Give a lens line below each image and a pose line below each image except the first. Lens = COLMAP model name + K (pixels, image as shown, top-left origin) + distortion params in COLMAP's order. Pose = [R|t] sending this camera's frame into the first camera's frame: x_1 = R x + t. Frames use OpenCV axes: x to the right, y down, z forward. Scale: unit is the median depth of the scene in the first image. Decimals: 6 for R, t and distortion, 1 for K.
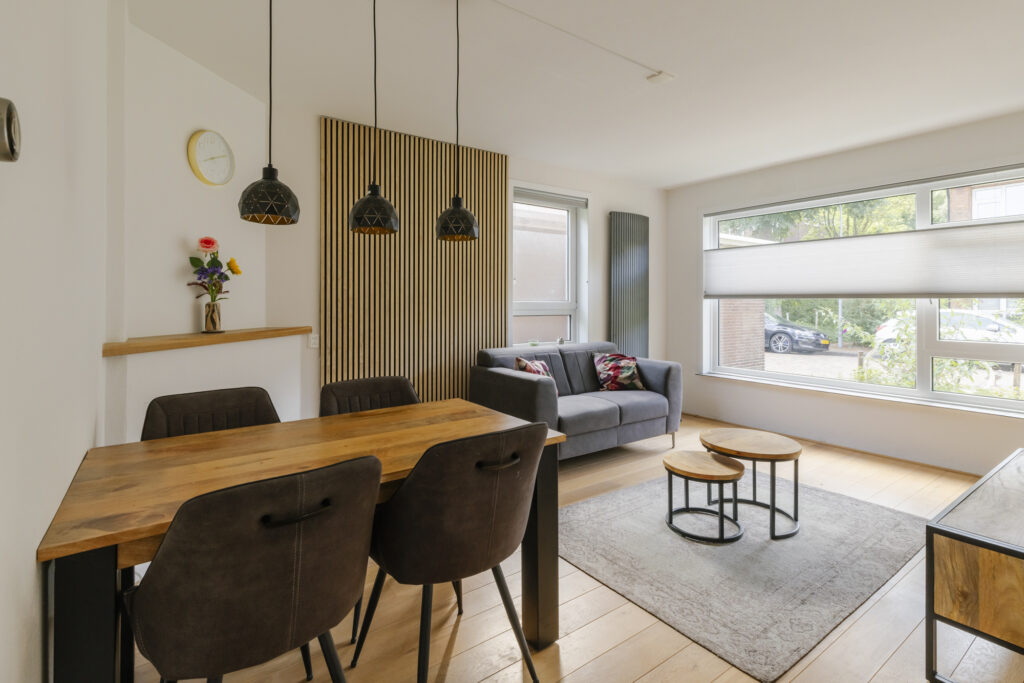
lens RADIAL K [[467.9, 0, 515.0], [0, 467.9, 299.4], [0, 0, 1]] dist [0.000188, -0.000247]
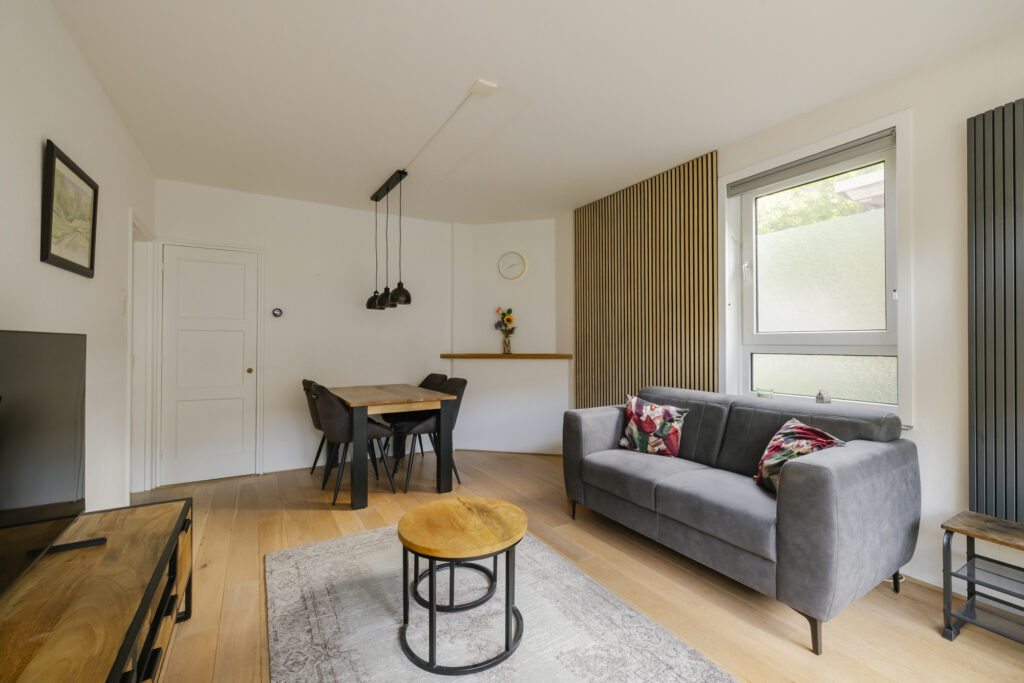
lens RADIAL K [[437.6, 0, 525.6], [0, 437.6, 340.1], [0, 0, 1]] dist [-0.004272, 0.000680]
pose [[-0.054285, -0.012981, -0.998441, 0.864843], [0.004509, 0.999902, -0.013245, 0.027324], [0.998515, -0.005221, -0.054221, 0.842119]]
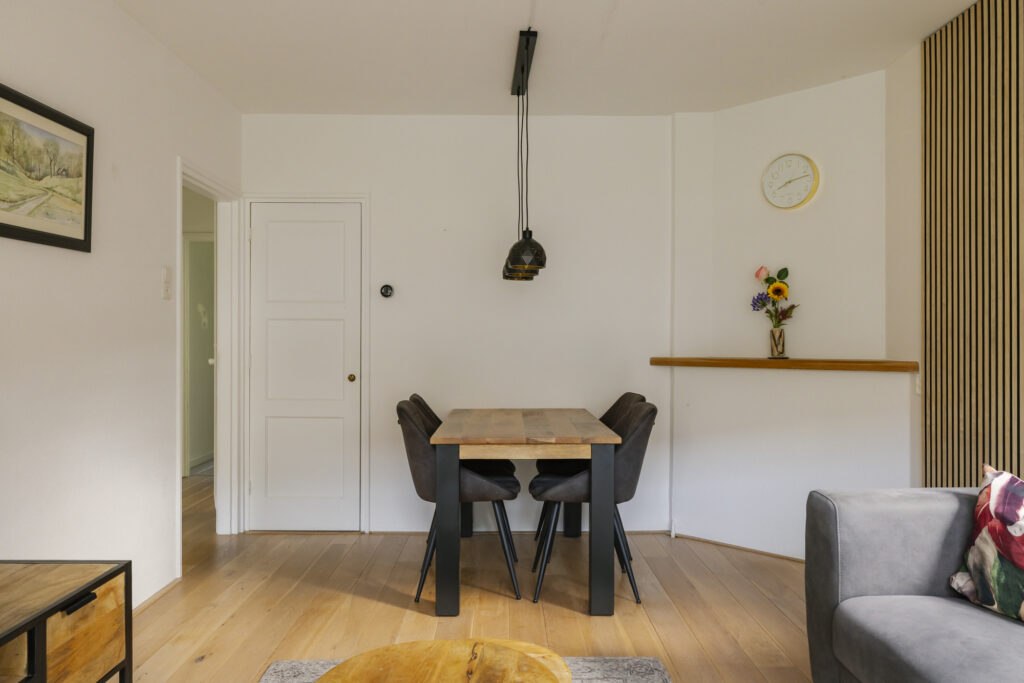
lens RADIAL K [[732.0, 0, 511.0], [0, 732.0, 341.6], [0, 0, 1]] dist [-0.003389, -0.005907]
pose [[-0.568756, -0.001442, -0.822505, 0.684374], [0.000251, 0.999998, -0.001926, 0.027174], [0.822506, -0.001302, -0.568755, 1.012772]]
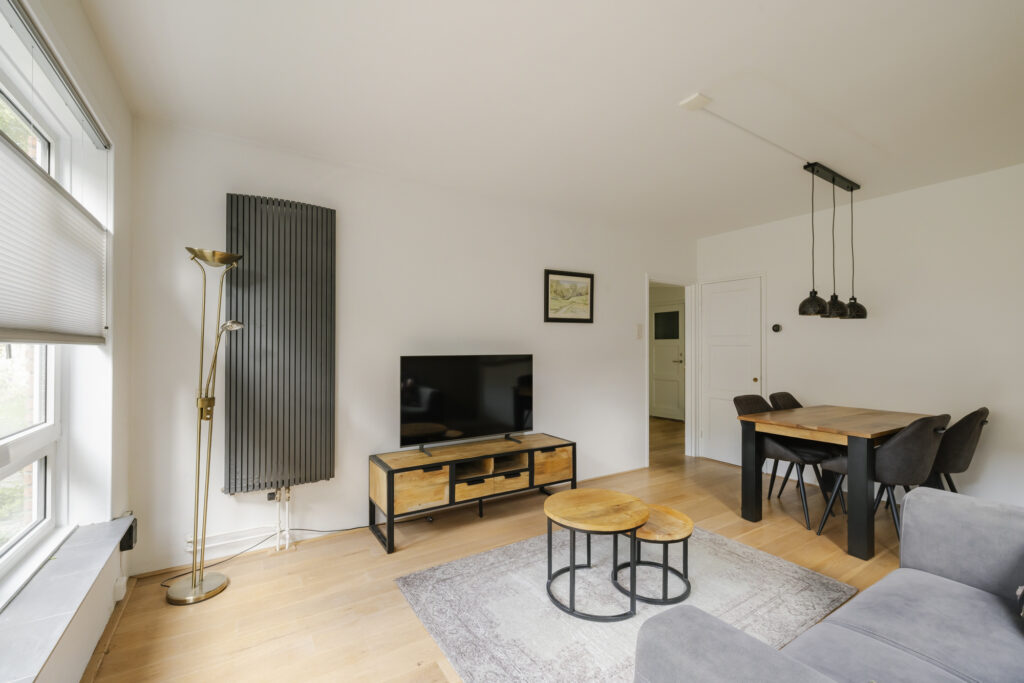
lens RADIAL K [[437.6, 0, 509.1], [0, 437.6, 343.5], [0, 0, 1]] dist [-0.004272, 0.000680]
pose [[-0.997775, -0.004807, 0.066493, 0.454690], [-0.005586, 0.999918, -0.011541, 0.001179], [-0.066432, -0.011887, -0.997720, 1.377998]]
